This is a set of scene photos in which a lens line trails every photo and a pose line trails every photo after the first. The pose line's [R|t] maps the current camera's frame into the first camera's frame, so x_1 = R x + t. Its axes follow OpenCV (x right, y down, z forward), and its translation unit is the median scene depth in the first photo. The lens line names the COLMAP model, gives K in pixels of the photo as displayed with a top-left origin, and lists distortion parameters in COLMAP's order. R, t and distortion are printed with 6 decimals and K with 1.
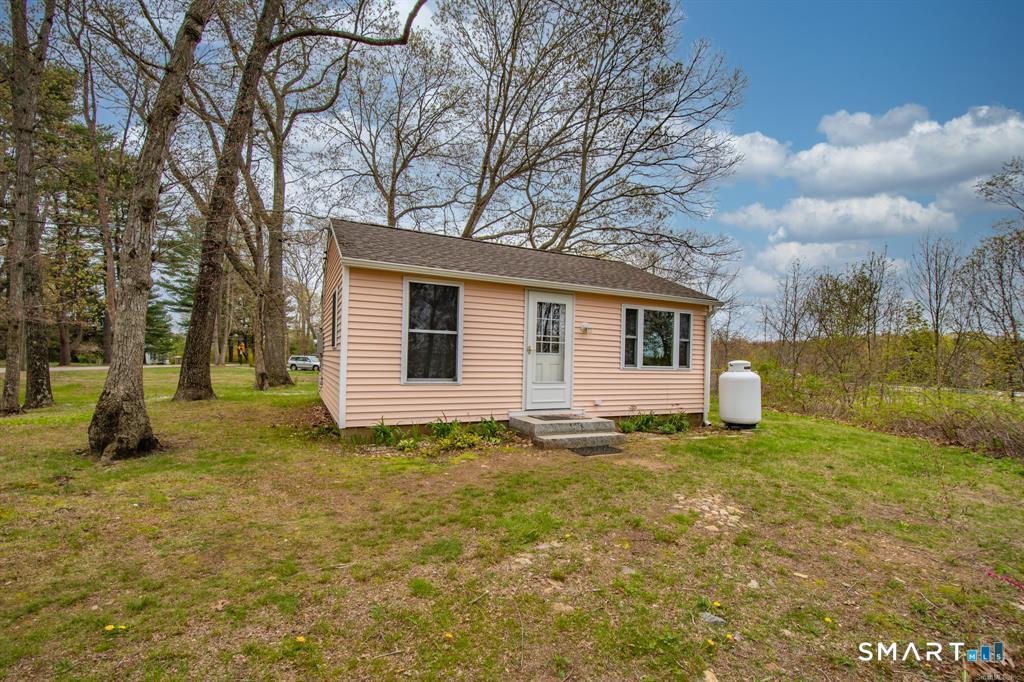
lens RADIAL K [[448.9, 0, 513.6], [0, 448.9, 348.4], [0, 0, 1]] dist [0.029252, -0.024833]
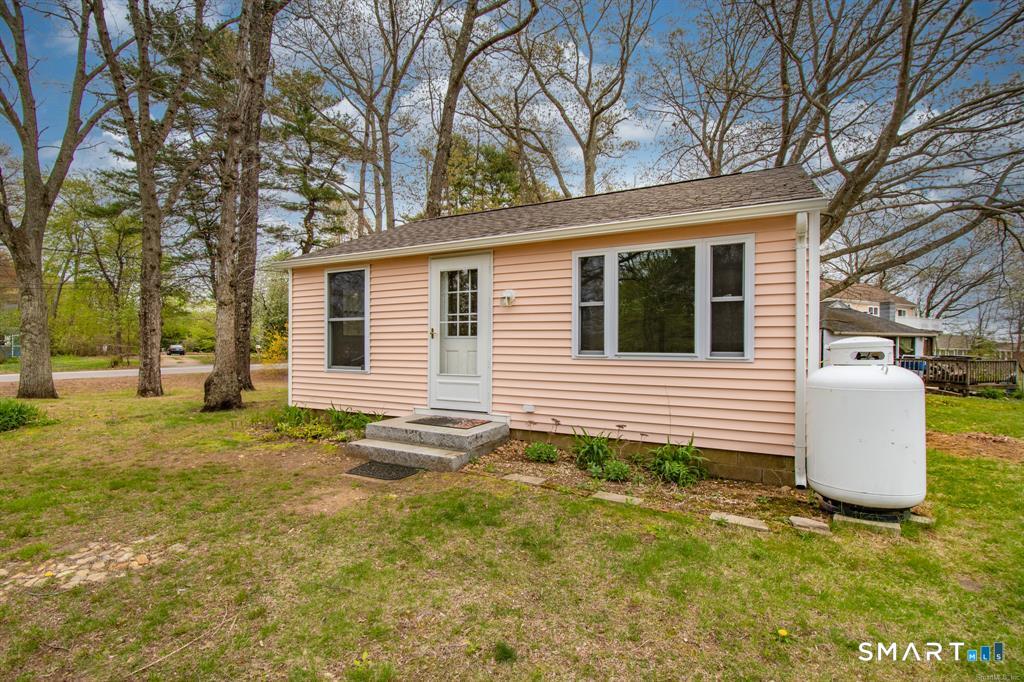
lens RADIAL K [[448.9, 0, 513.6], [0, 448.9, 348.4], [0, 0, 1]] dist [0.029252, -0.024833]
pose [[0.598119, -0.017069, -0.801225, 0.728589], [0.026864, 0.999638, -0.001242, 0.033274], [0.800957, -0.020781, 0.598362, 0.608845]]
